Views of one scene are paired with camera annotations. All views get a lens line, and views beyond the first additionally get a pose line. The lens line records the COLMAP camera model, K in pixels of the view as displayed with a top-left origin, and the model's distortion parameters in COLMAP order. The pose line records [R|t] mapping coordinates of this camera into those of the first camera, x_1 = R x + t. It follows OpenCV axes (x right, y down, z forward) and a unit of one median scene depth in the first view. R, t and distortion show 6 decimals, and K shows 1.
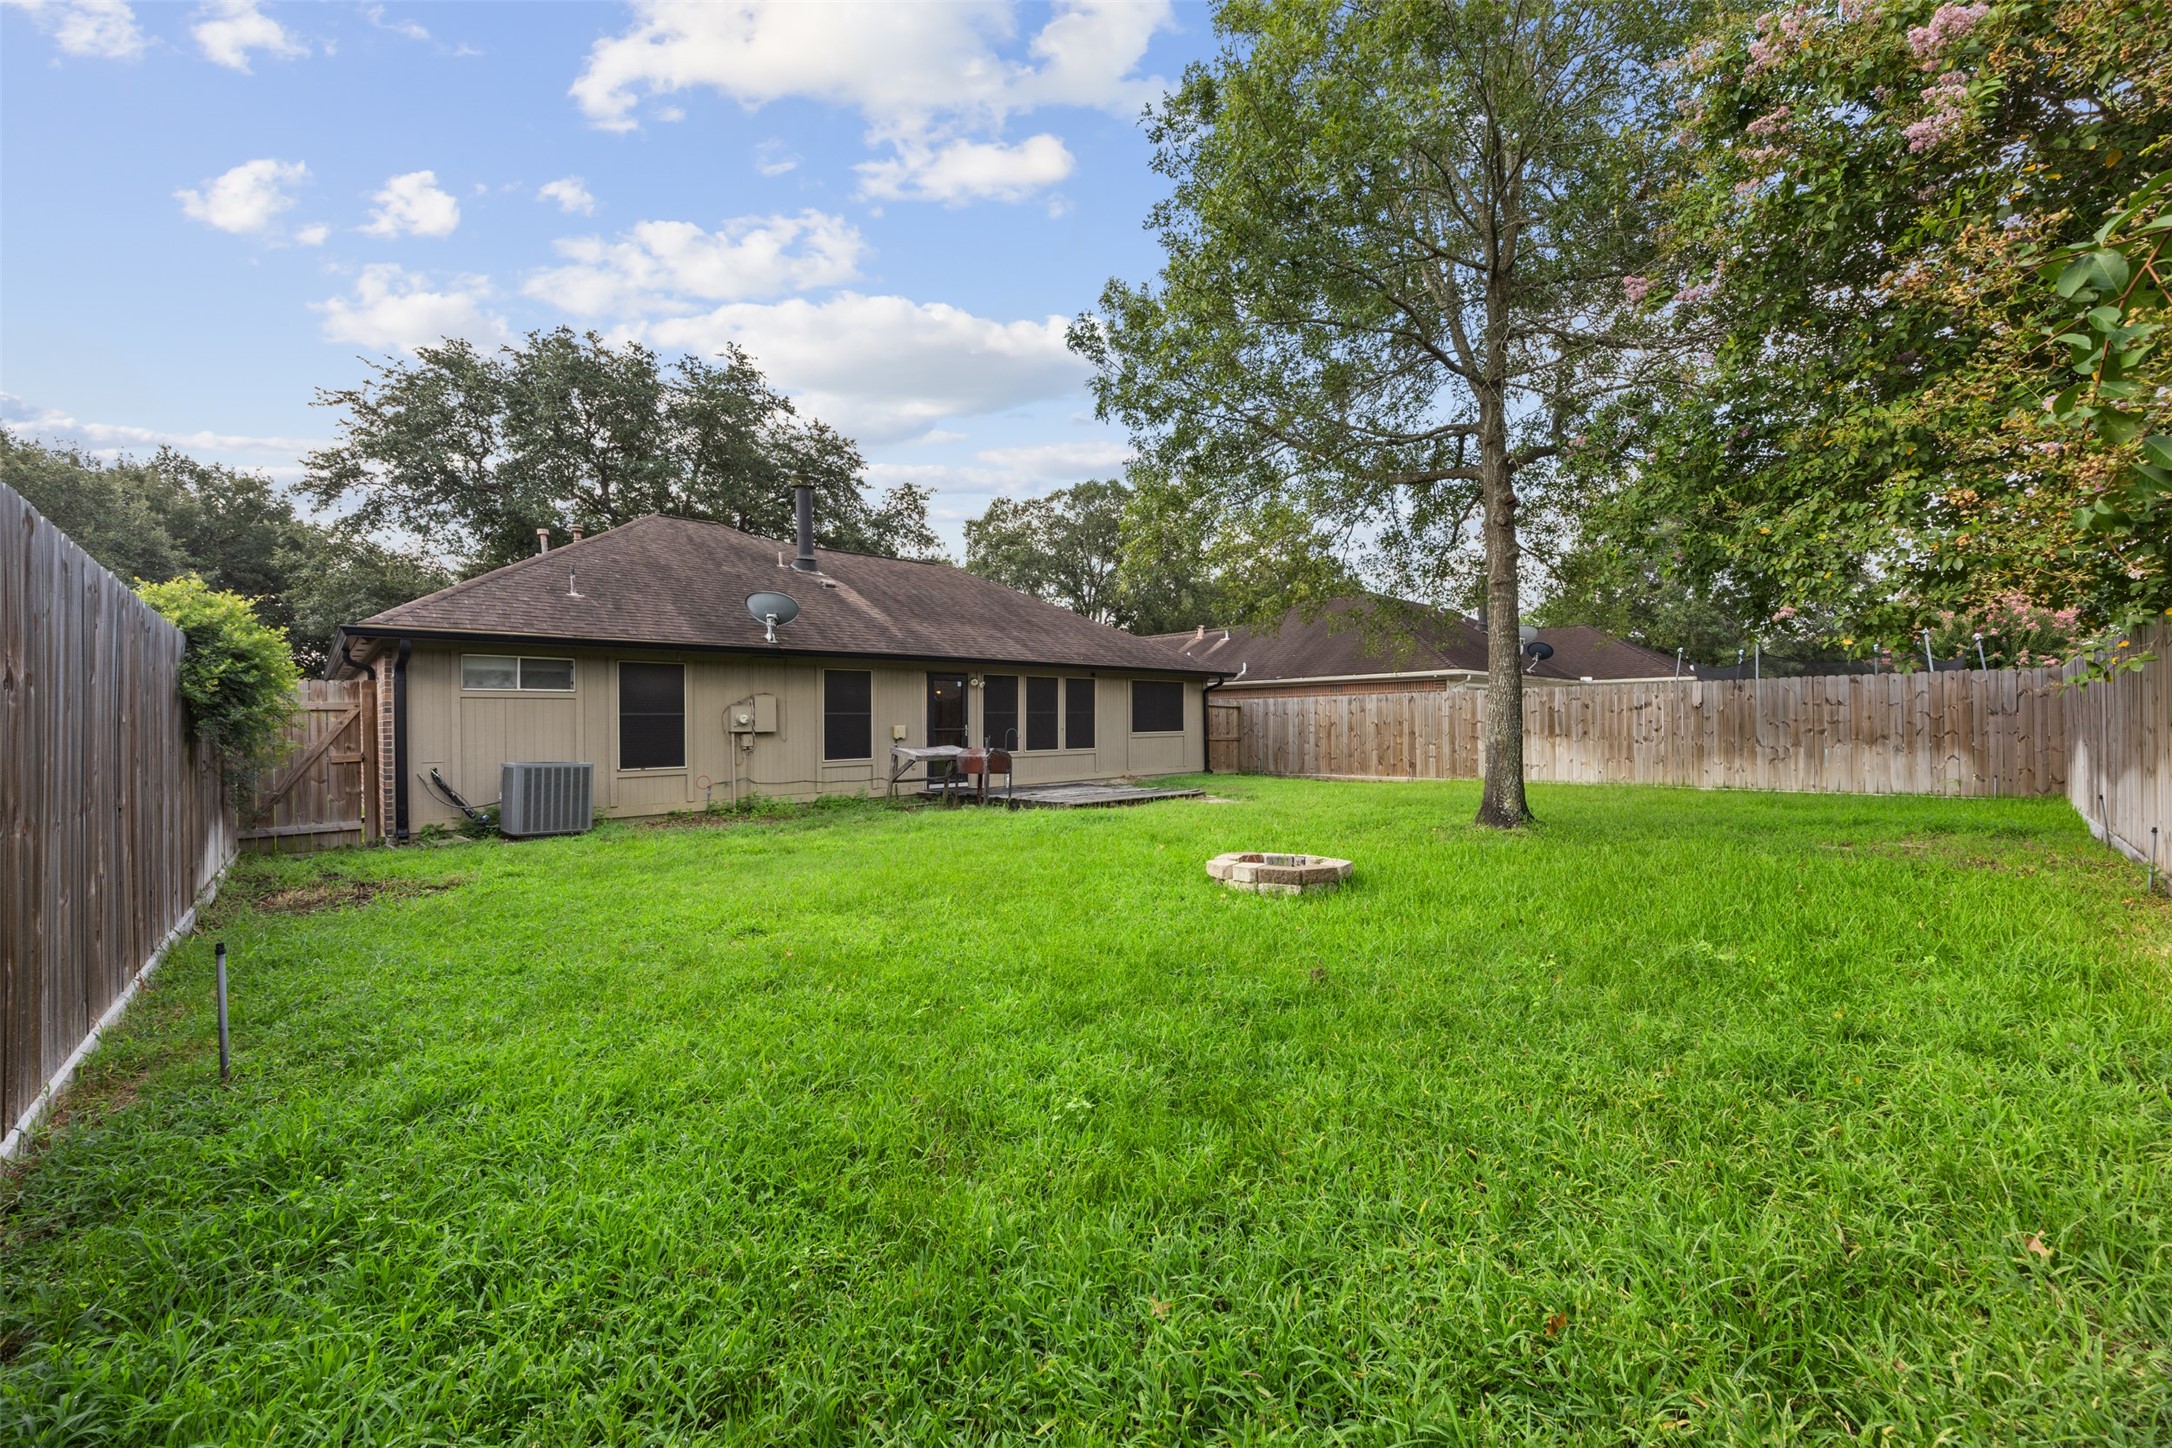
lens RADIAL K [[842.2, 0, 1088.6], [0, 842.2, 731.3], [0, 0, 1]] dist [-0.002512, 0.000059]
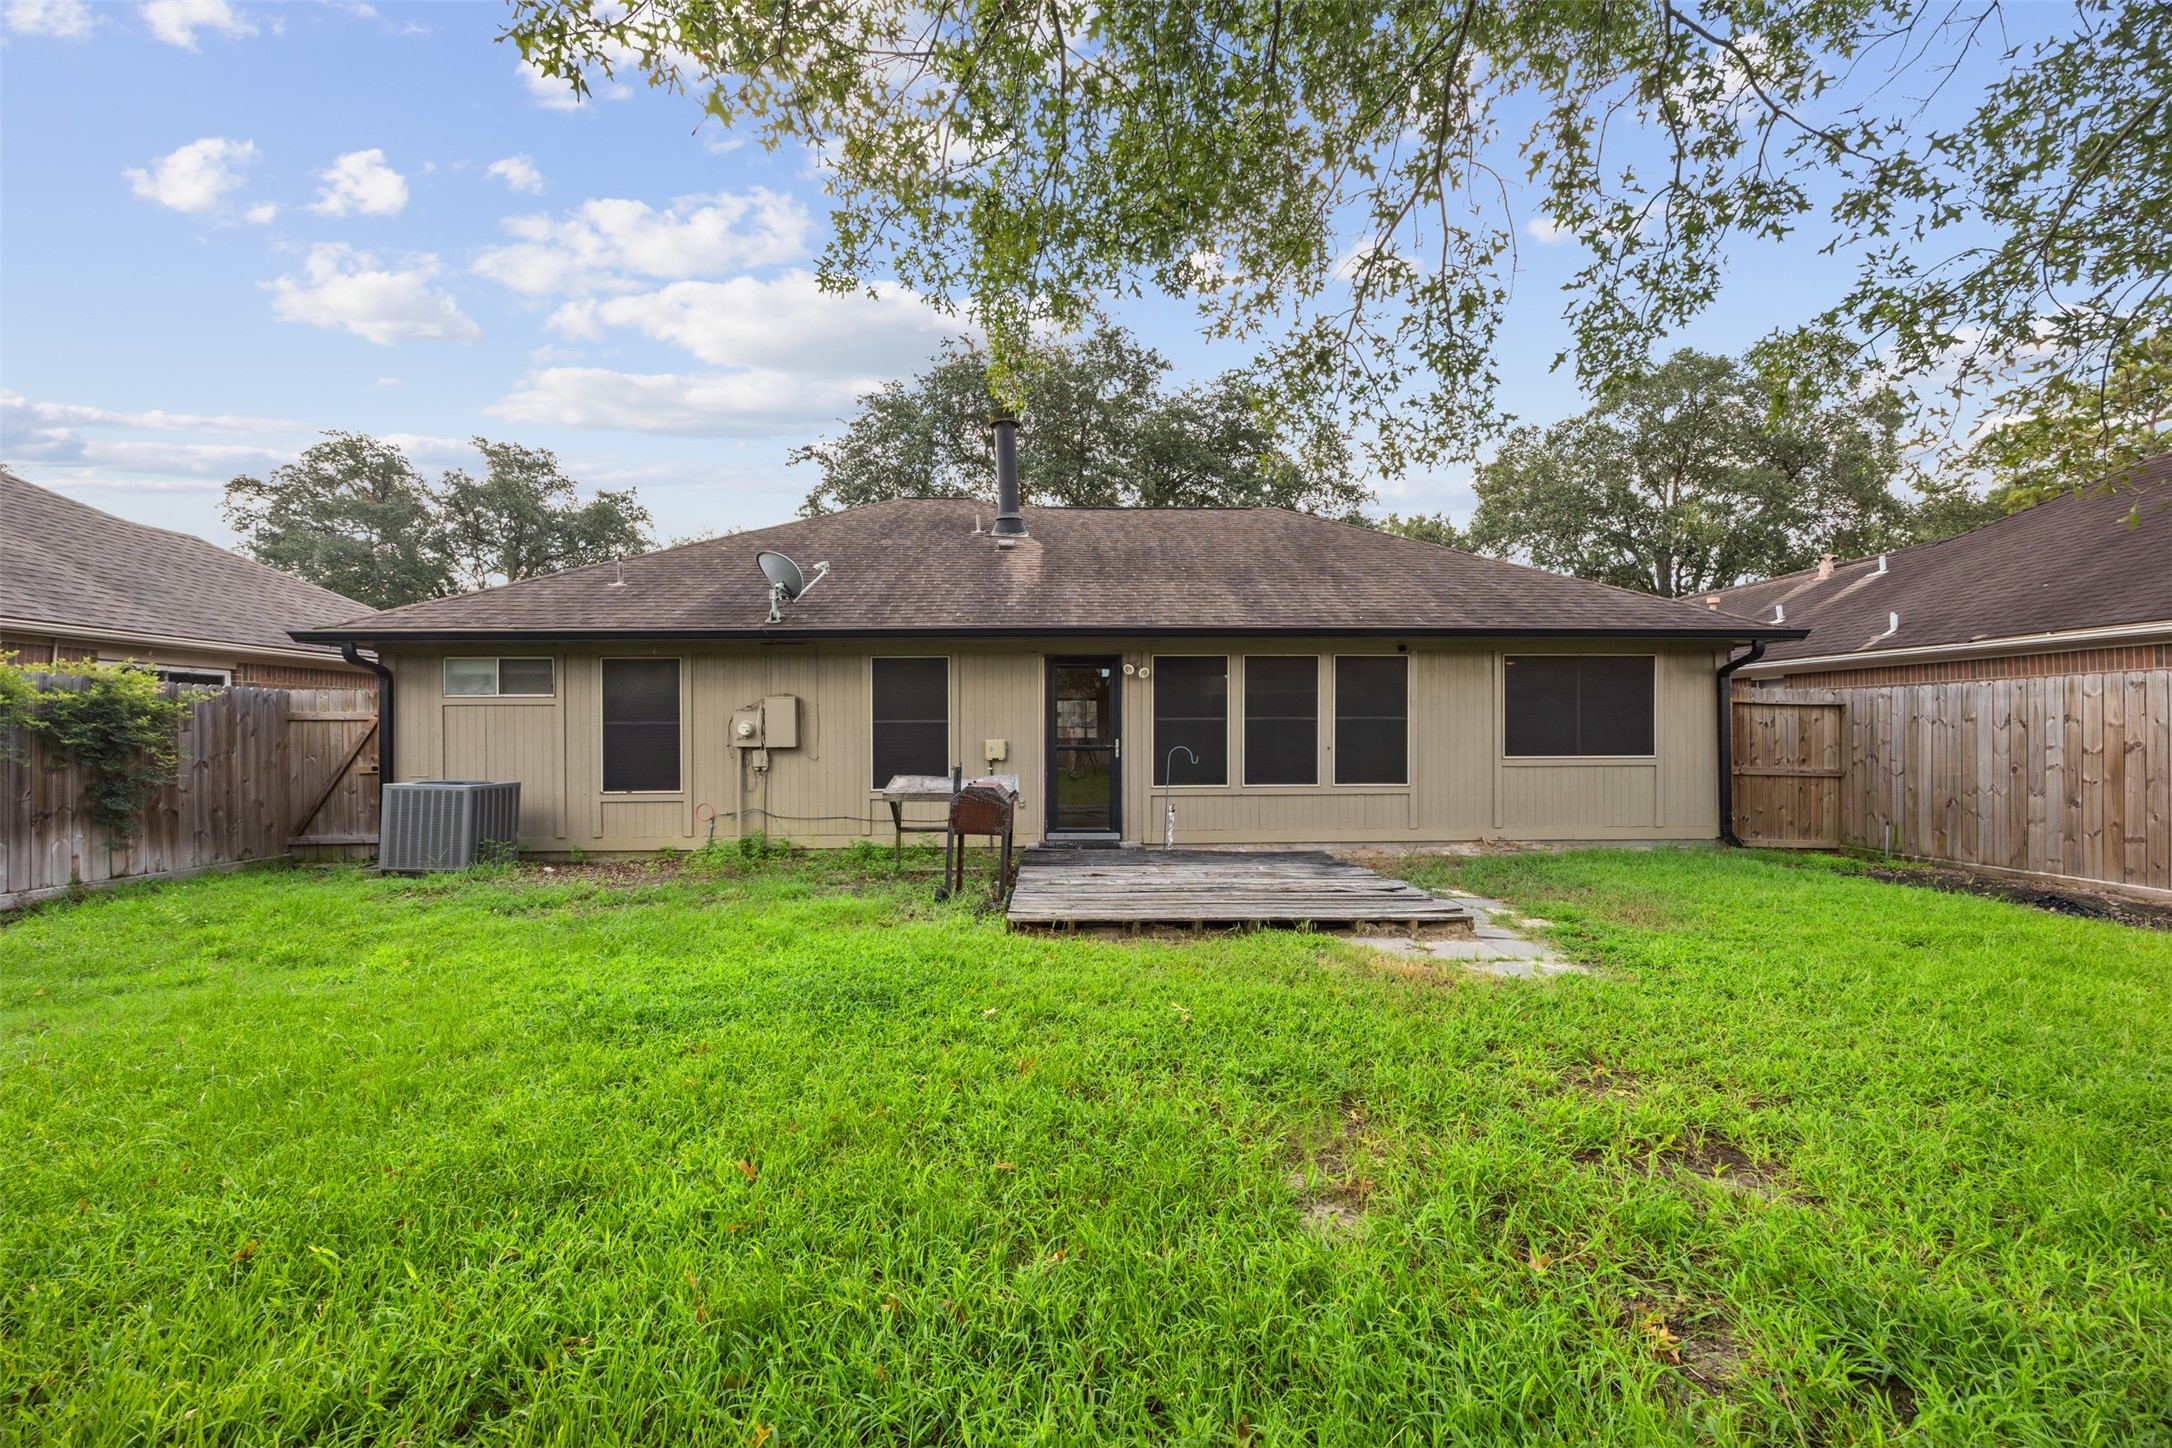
lens RADIAL K [[851.3, 0, 1085.6], [0, 851.3, 751.3], [0, 0, 1]] dist [-0.002131, -0.000104]
pose [[0.747732, 0.013159, -0.663870, 0.270726], [-0.010275, 0.999913, 0.008247, -0.003833], [0.663921, 0.000655, 0.747803, 0.570757]]
